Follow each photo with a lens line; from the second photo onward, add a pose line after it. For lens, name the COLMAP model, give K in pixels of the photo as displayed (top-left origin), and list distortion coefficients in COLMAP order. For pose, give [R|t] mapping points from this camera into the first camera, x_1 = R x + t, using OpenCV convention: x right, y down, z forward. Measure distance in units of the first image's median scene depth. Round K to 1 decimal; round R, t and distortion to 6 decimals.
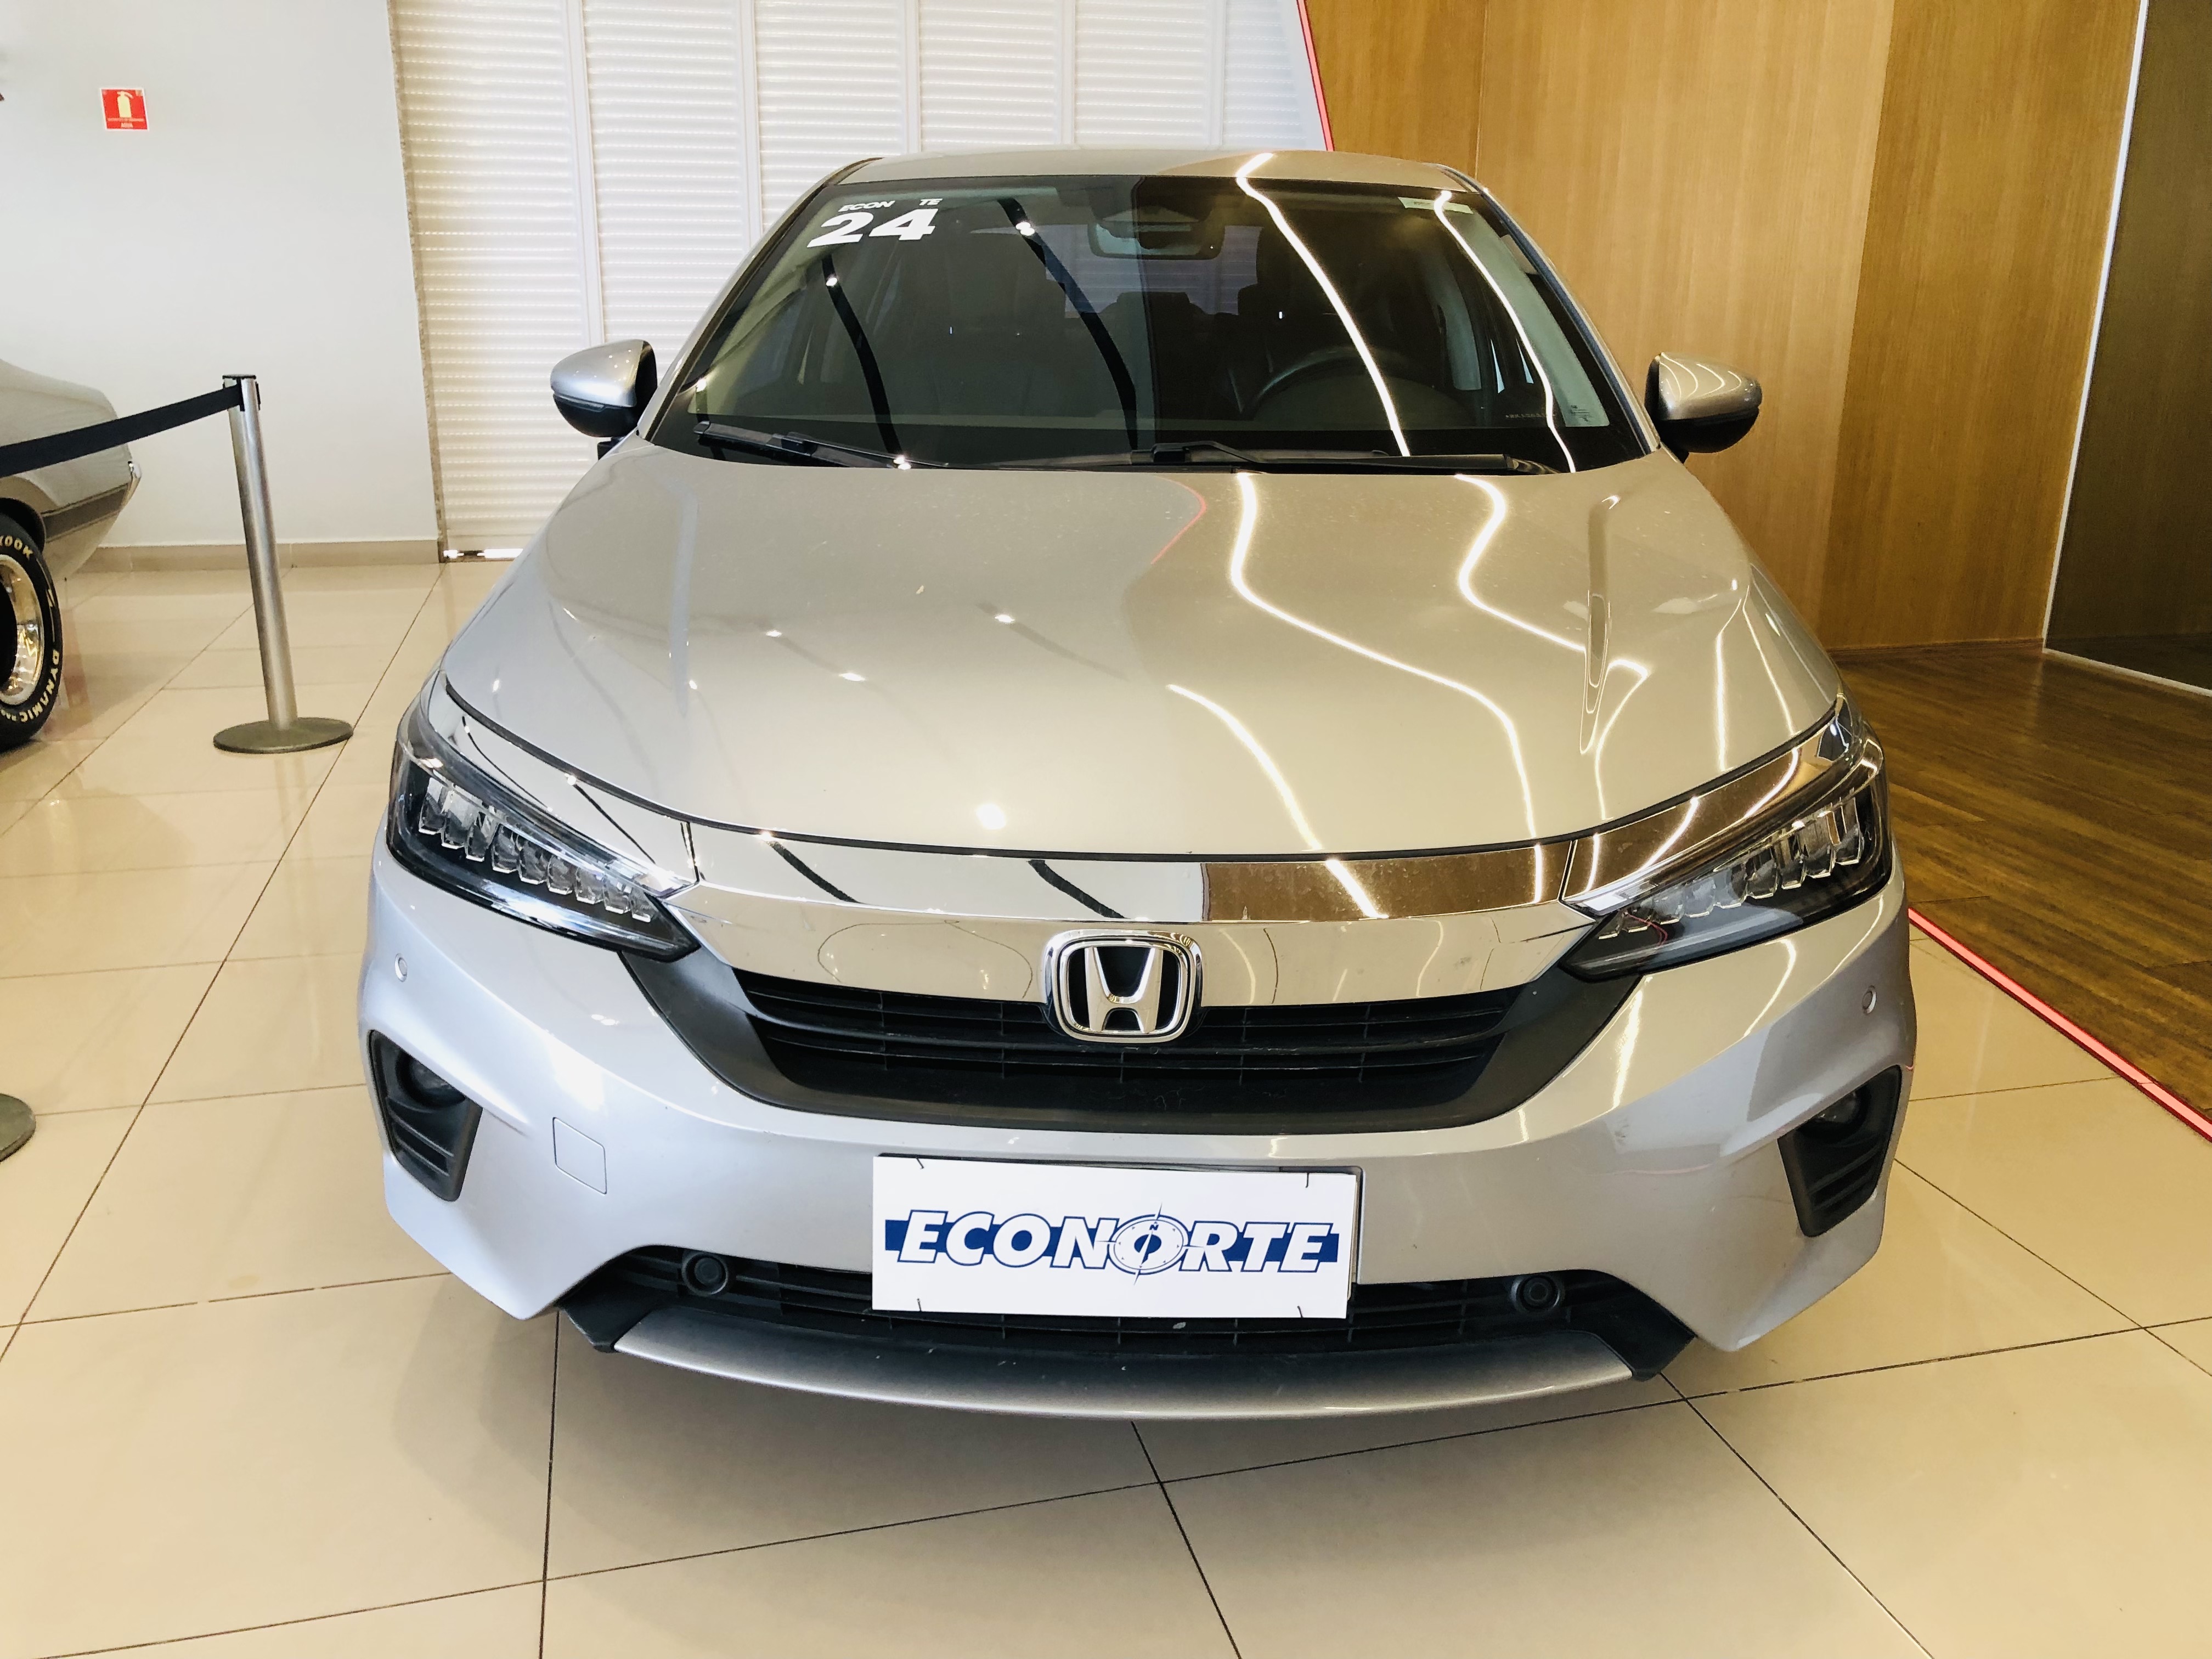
lens RADIAL K [[1807.8, 0, 1106.0], [0, 1807.8, 829.5], [0, 0, 1]] dist [0.000827, 0.005743]
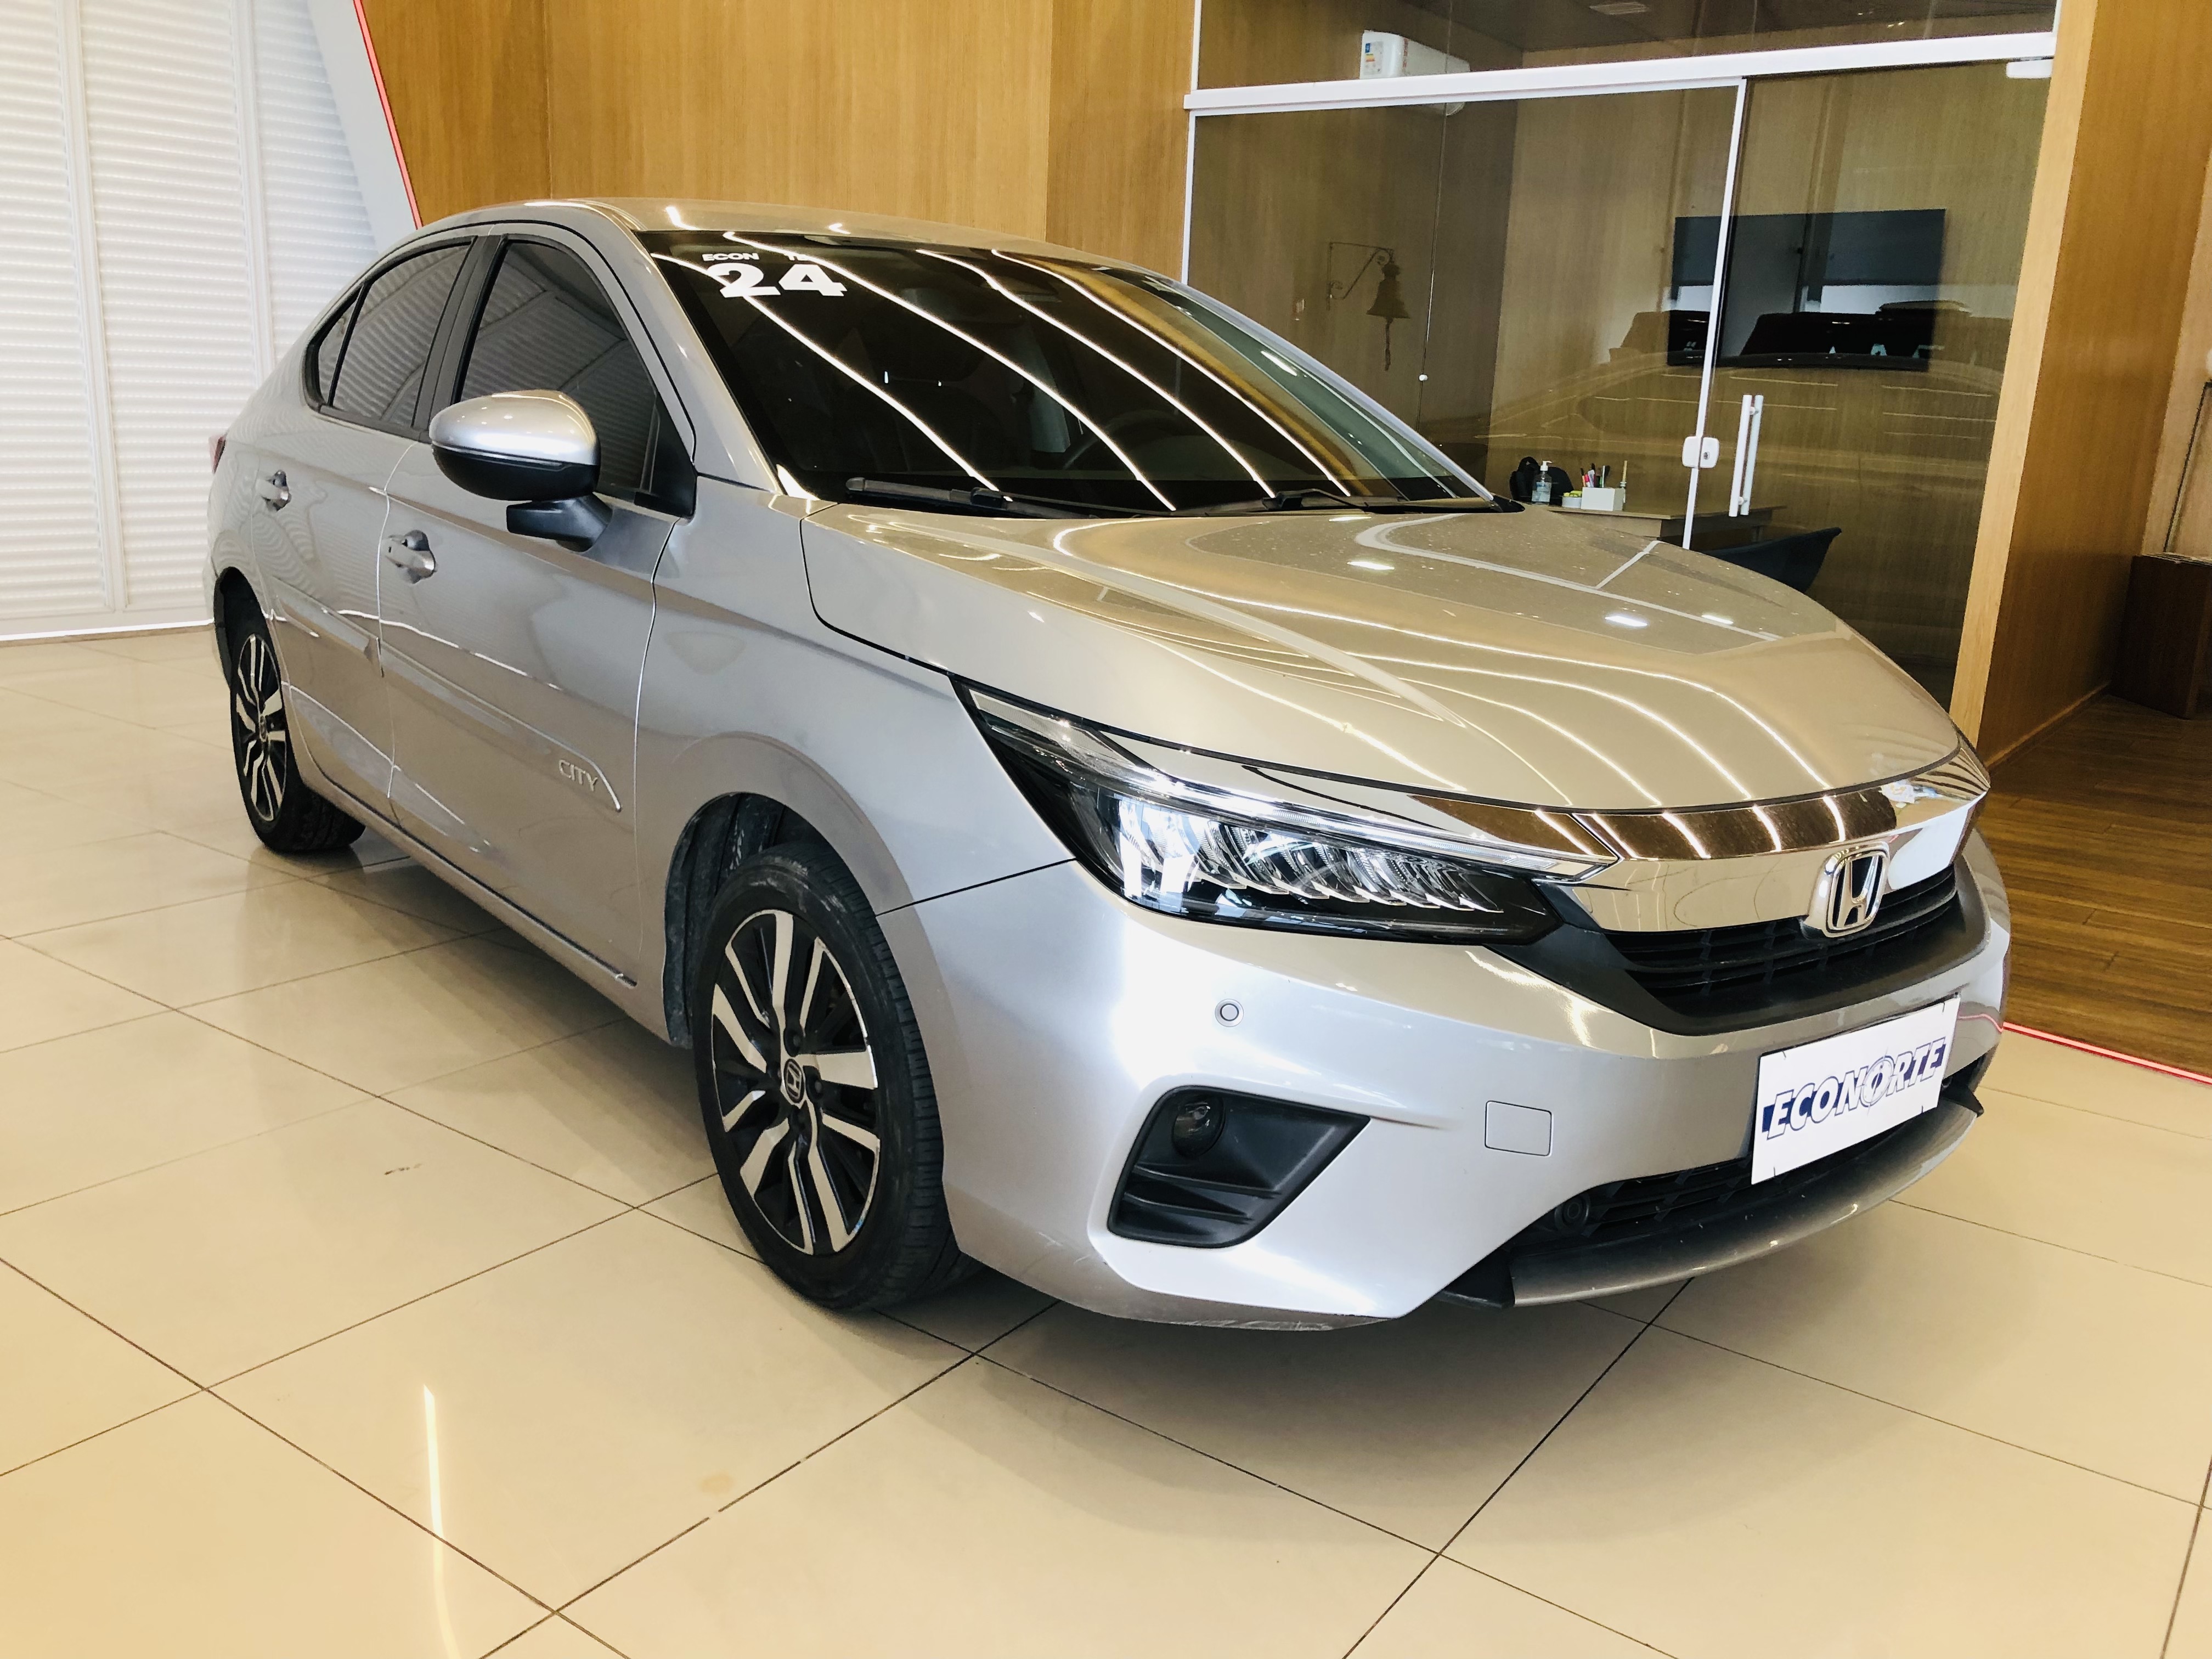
lens RADIAL K [[1859.4, 0, 1106.0], [0, 1859.4, 829.5], [0, 0, 1]] dist [0.000963, -0.011353]
pose [[0.778159, -0.124660, 0.615571, -0.997702], [0.151128, 0.988472, 0.009131, -0.042220], [-0.609613, 0.085925, 0.788028, 0.203773]]
